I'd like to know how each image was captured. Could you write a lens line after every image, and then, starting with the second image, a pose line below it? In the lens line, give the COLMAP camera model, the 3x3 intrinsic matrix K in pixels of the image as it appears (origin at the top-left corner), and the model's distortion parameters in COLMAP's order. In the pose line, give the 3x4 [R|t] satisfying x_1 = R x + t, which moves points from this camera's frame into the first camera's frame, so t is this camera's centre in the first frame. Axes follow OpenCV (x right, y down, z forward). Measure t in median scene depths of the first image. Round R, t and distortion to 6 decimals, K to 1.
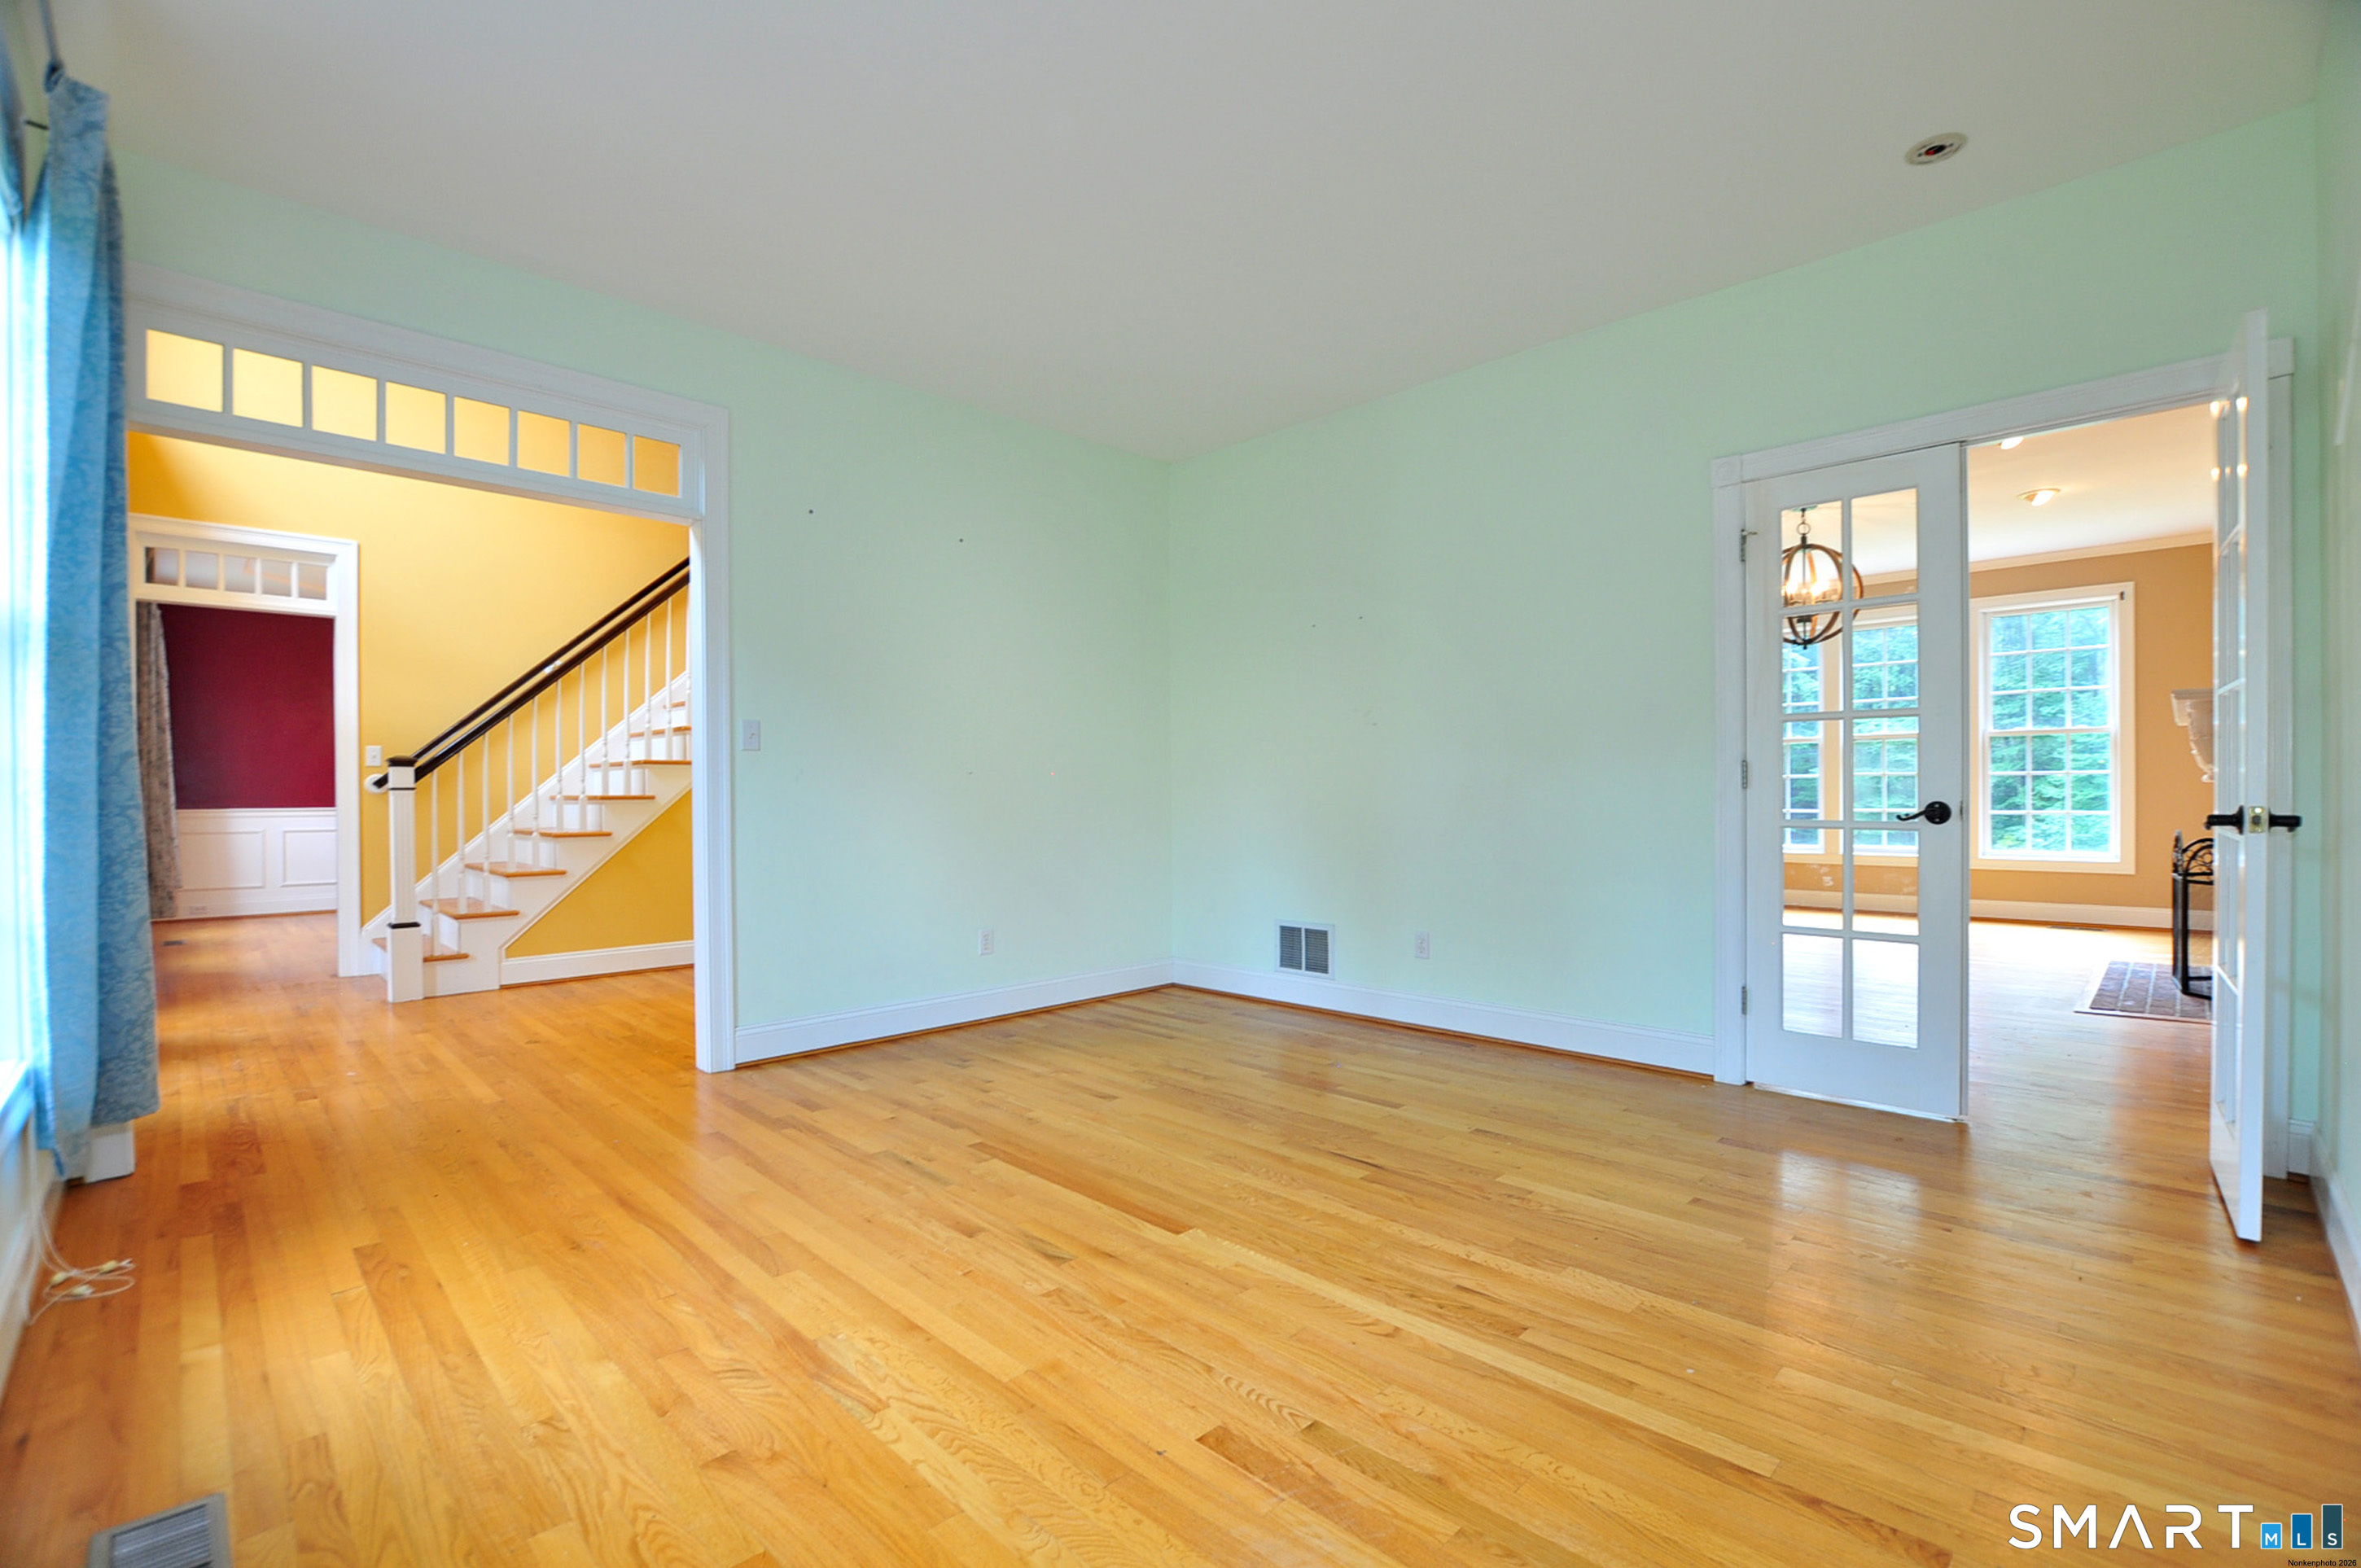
lens RADIAL K [[1042.1, 0, 1184.8], [0, 1042.1, 798.0], [0, 0, 1]] dist [-0.031335, 0.000688]
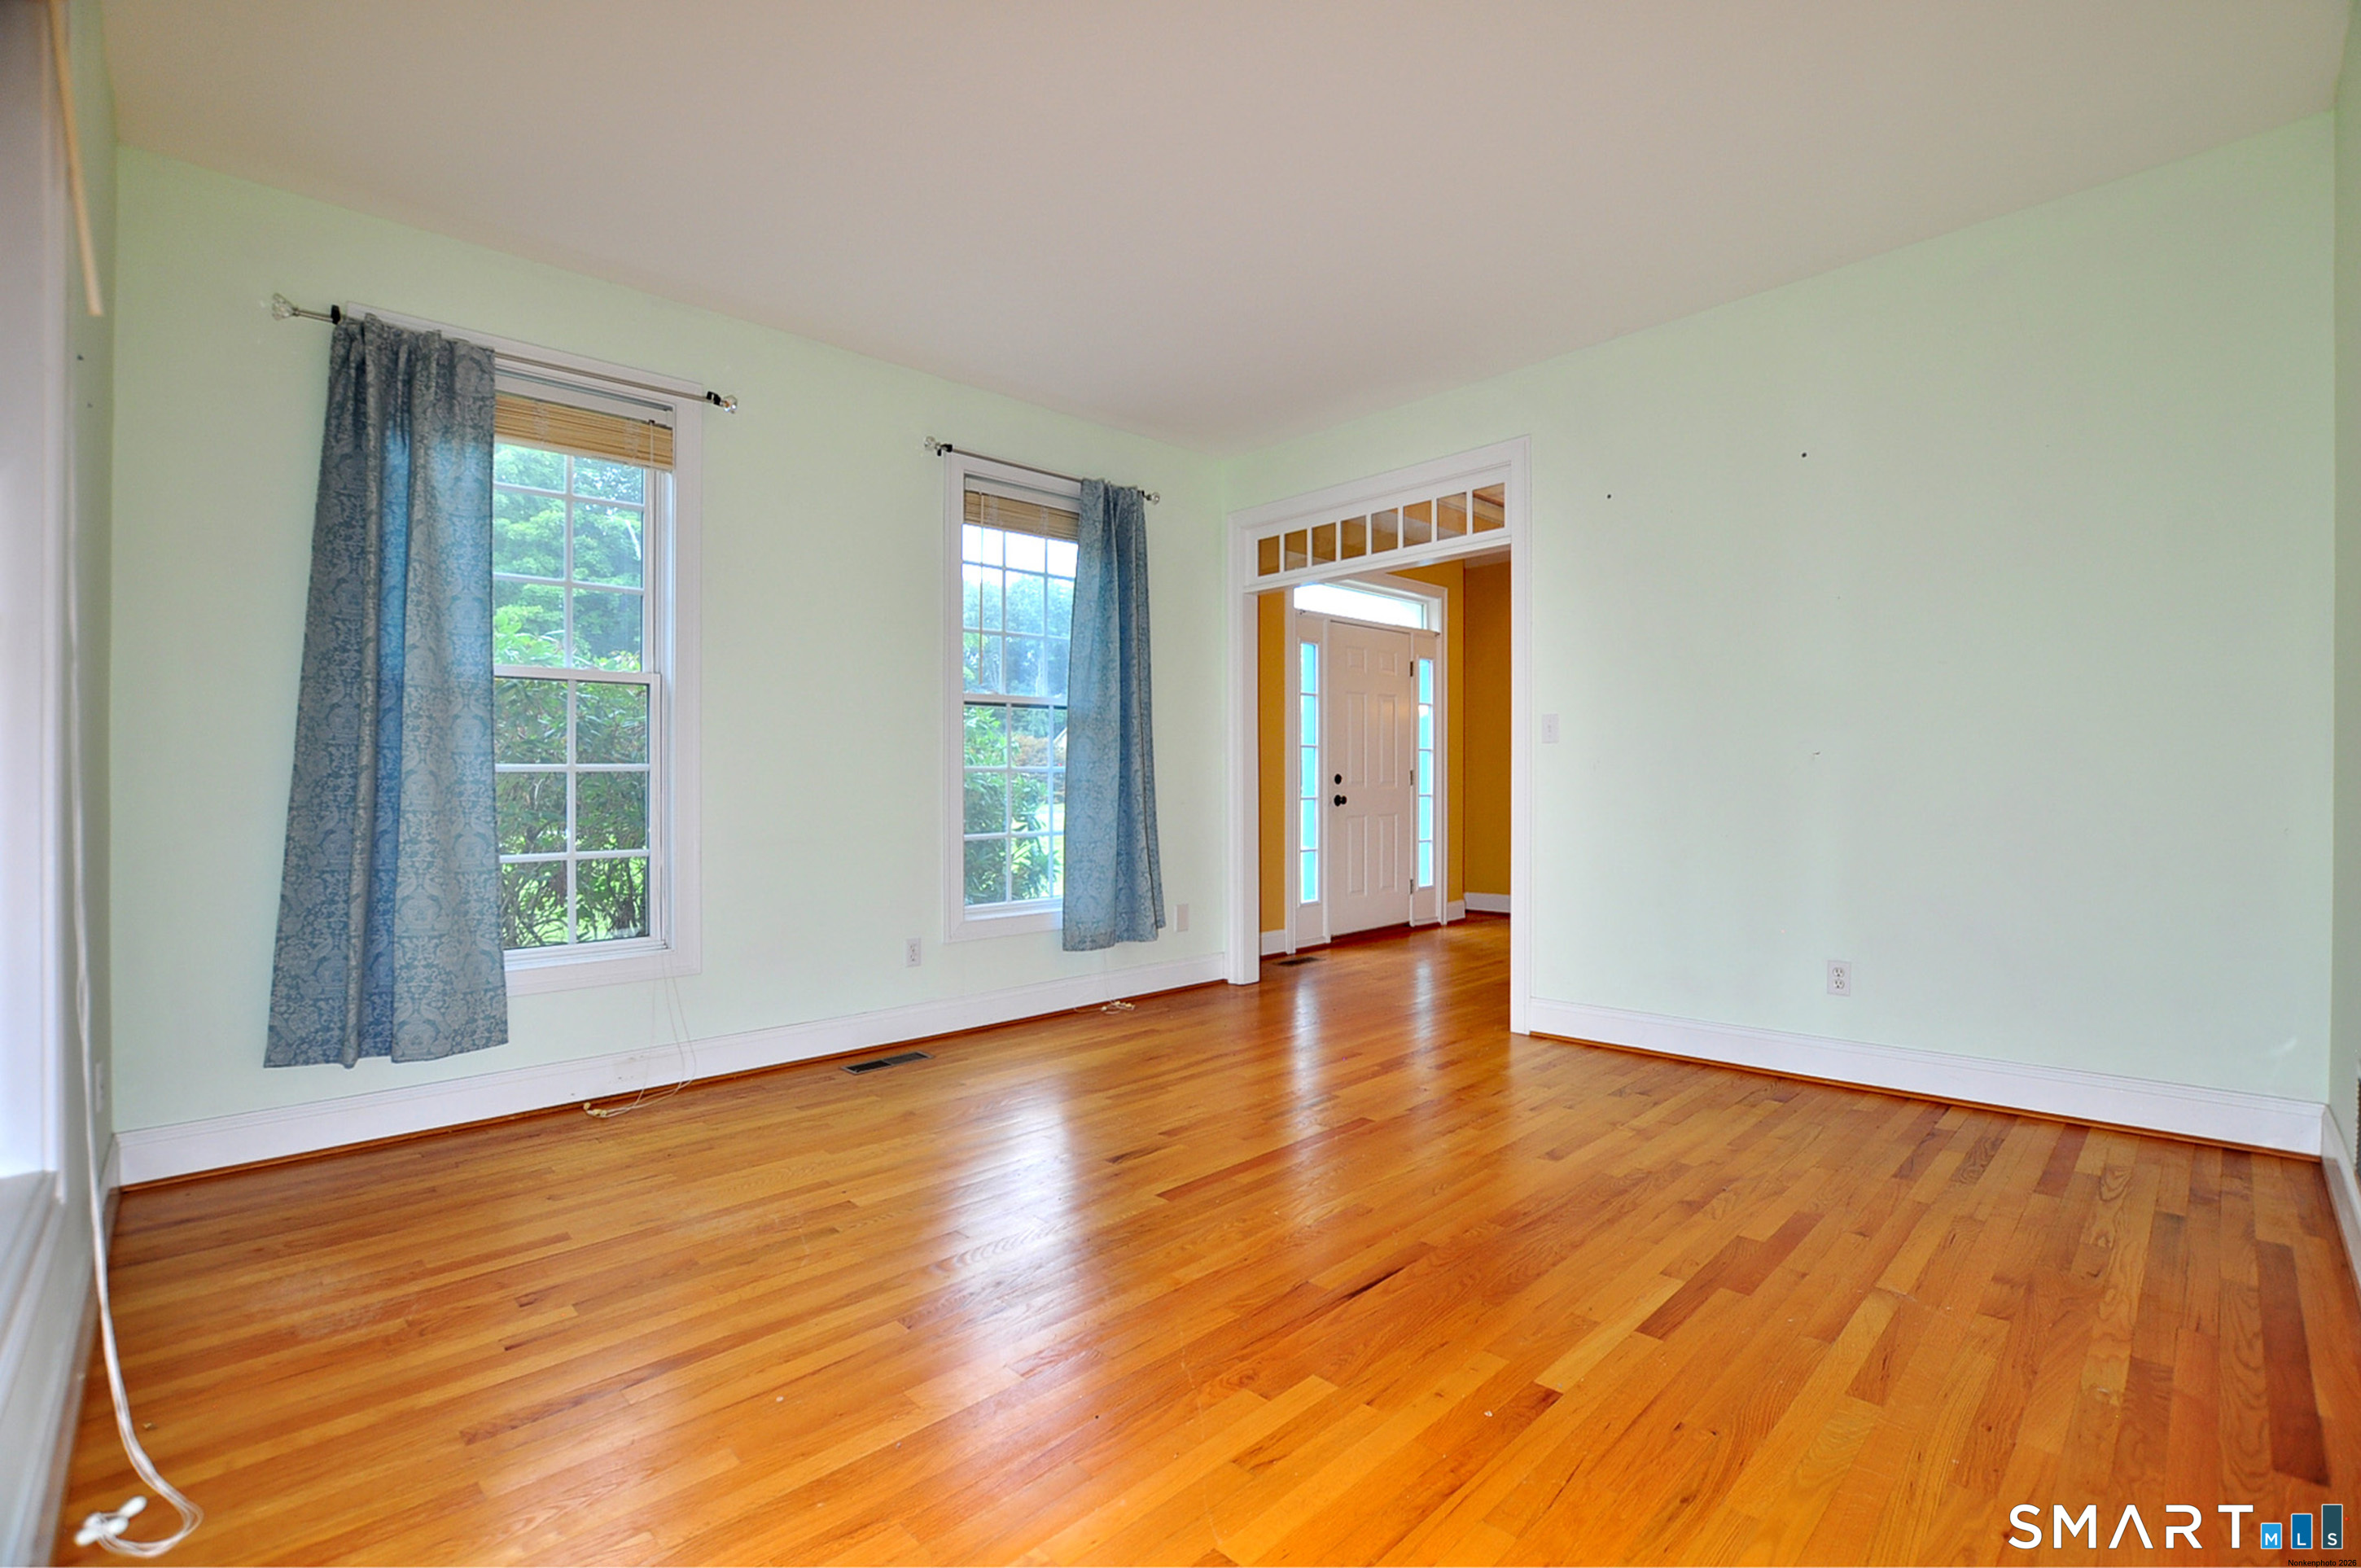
lens RADIAL K [[1042.1, 0, 1184.8], [0, 1042.1, 798.0], [0, 0, 1]] dist [-0.031335, 0.000688]
pose [[-0.009051, 0.018104, -0.999795, 0.721478], [0.006378, 0.999817, 0.018047, -0.013853], [0.999939, -0.006214, -0.009164, 0.691413]]
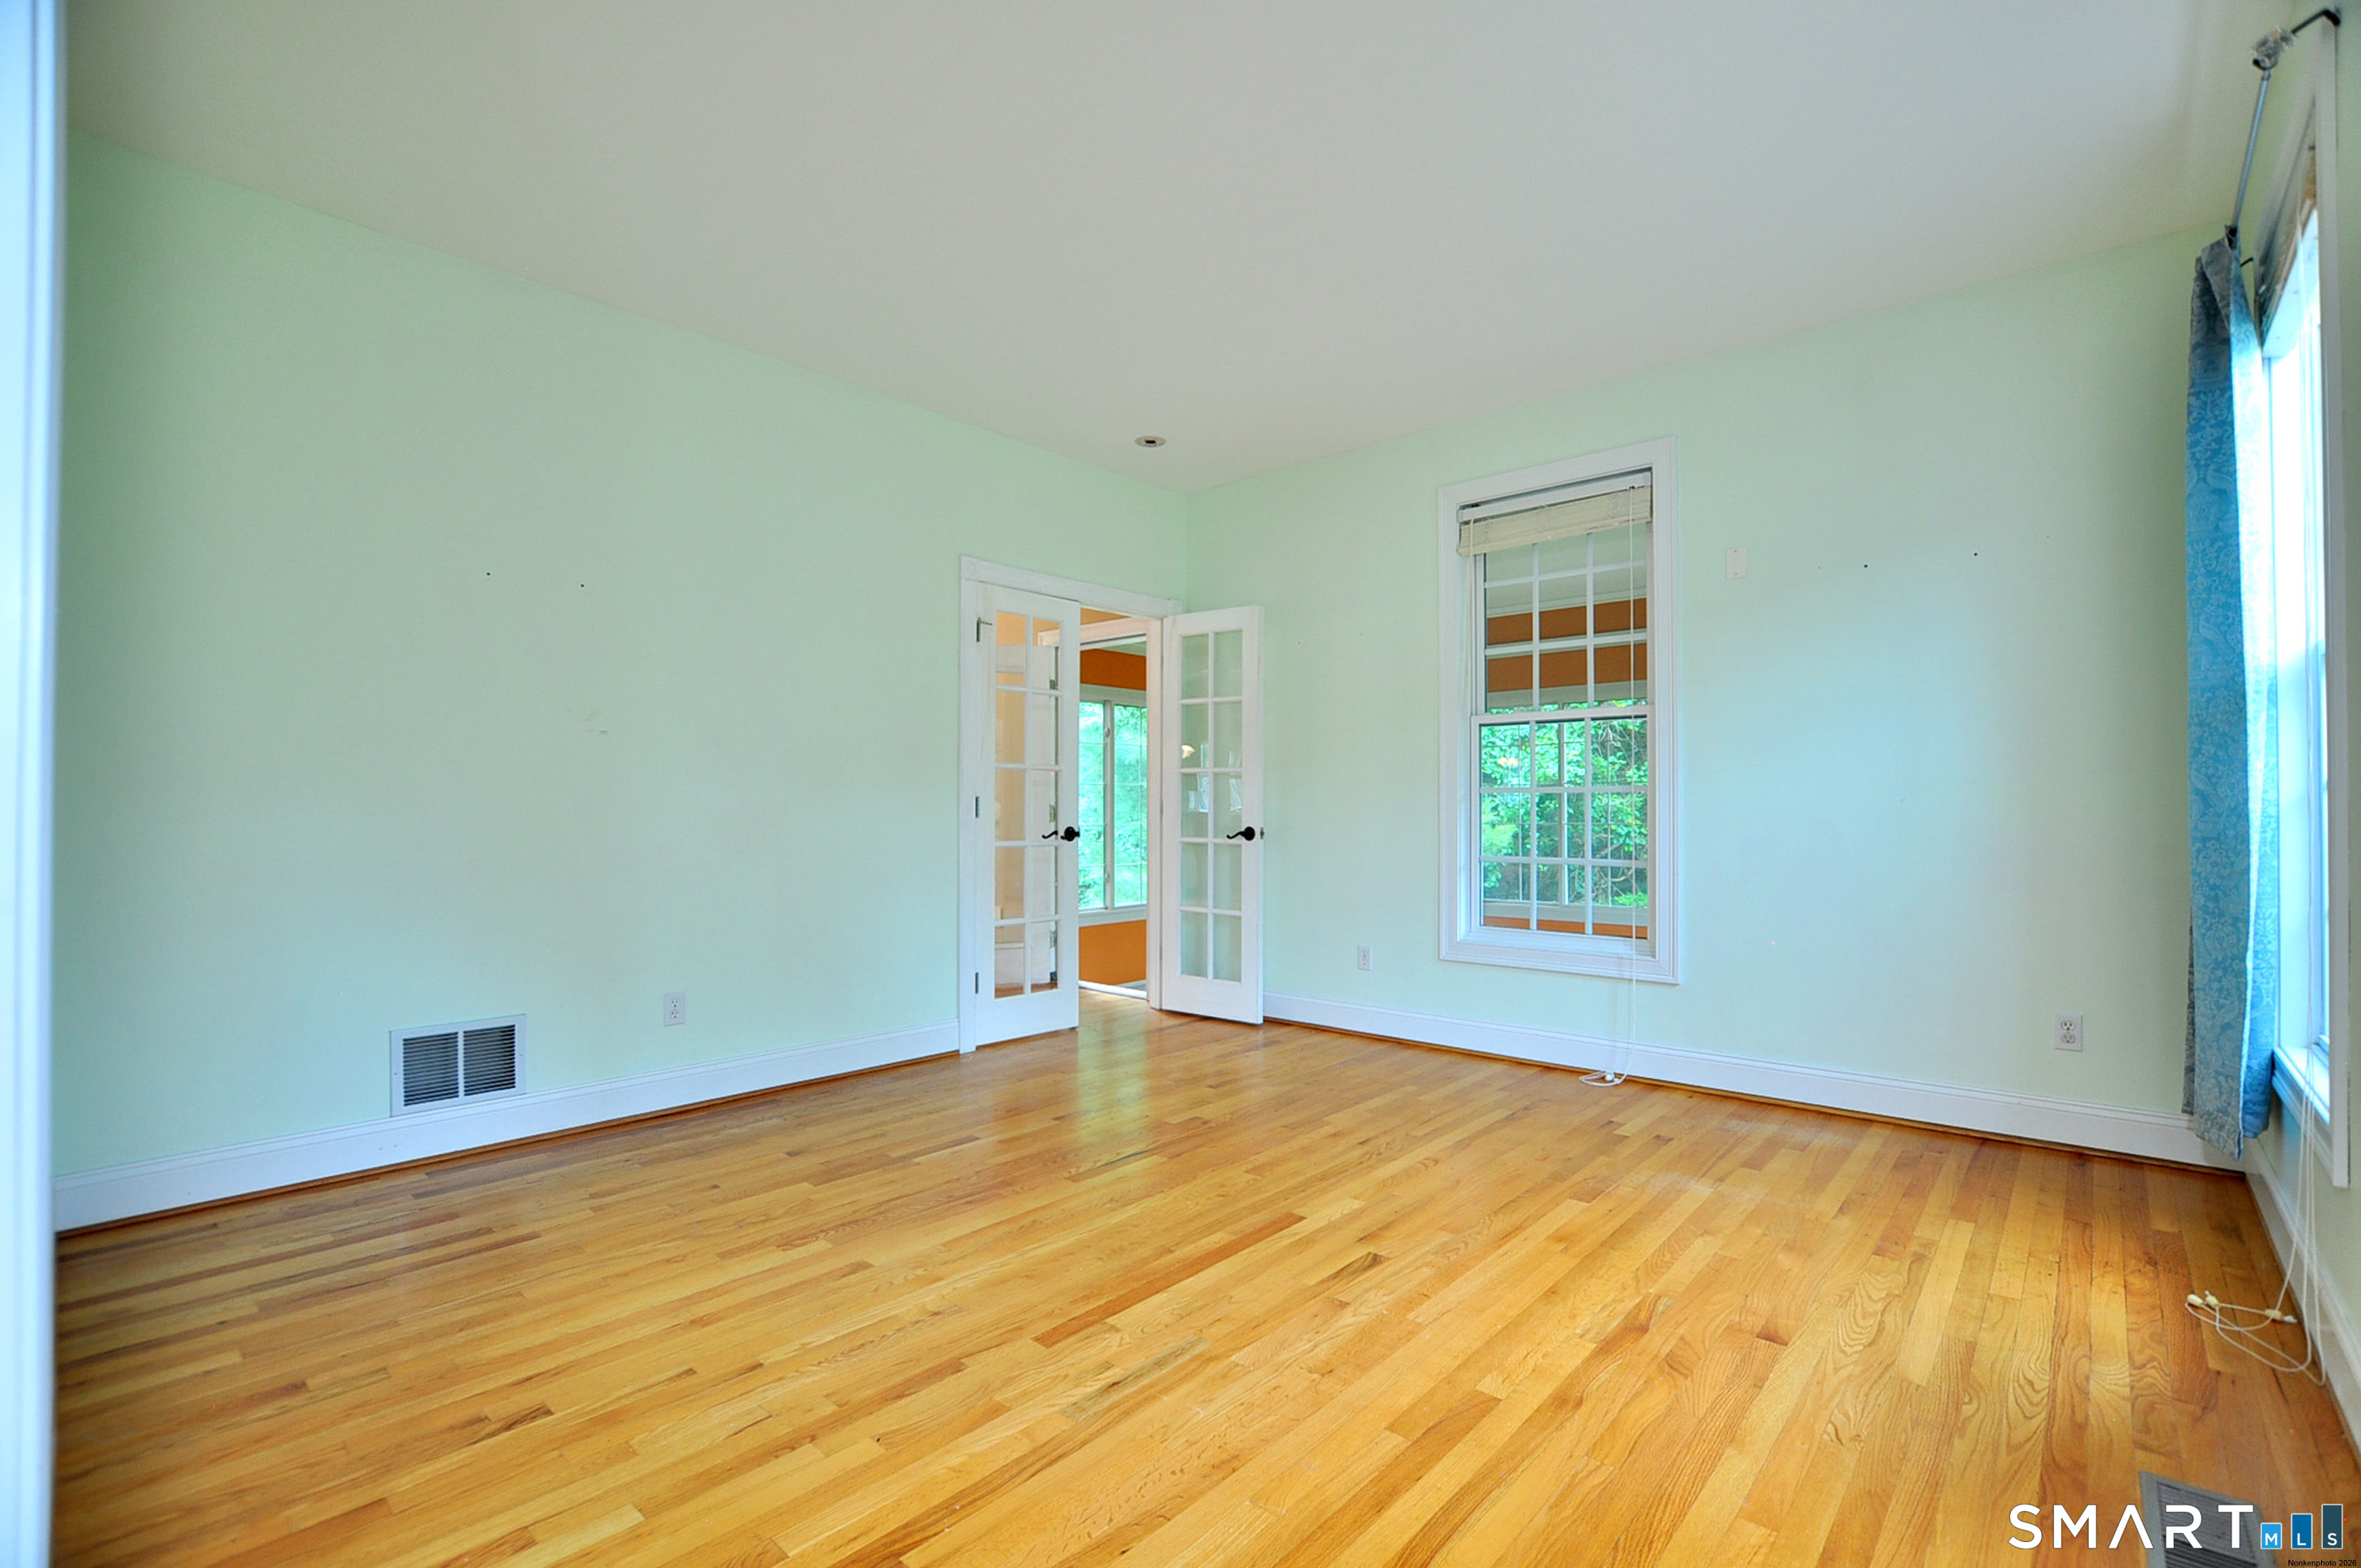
lens RADIAL K [[1042.1, 0, 1184.8], [0, 1042.1, 798.0], [0, 0, 1]] dist [-0.031335, 0.000688]
pose [[-0.059959, 0.017492, 0.998048, -0.750820], [0.004909, 0.999840, -0.017229, -0.011155], [-0.998189, 0.003867, -0.060035, 0.793881]]
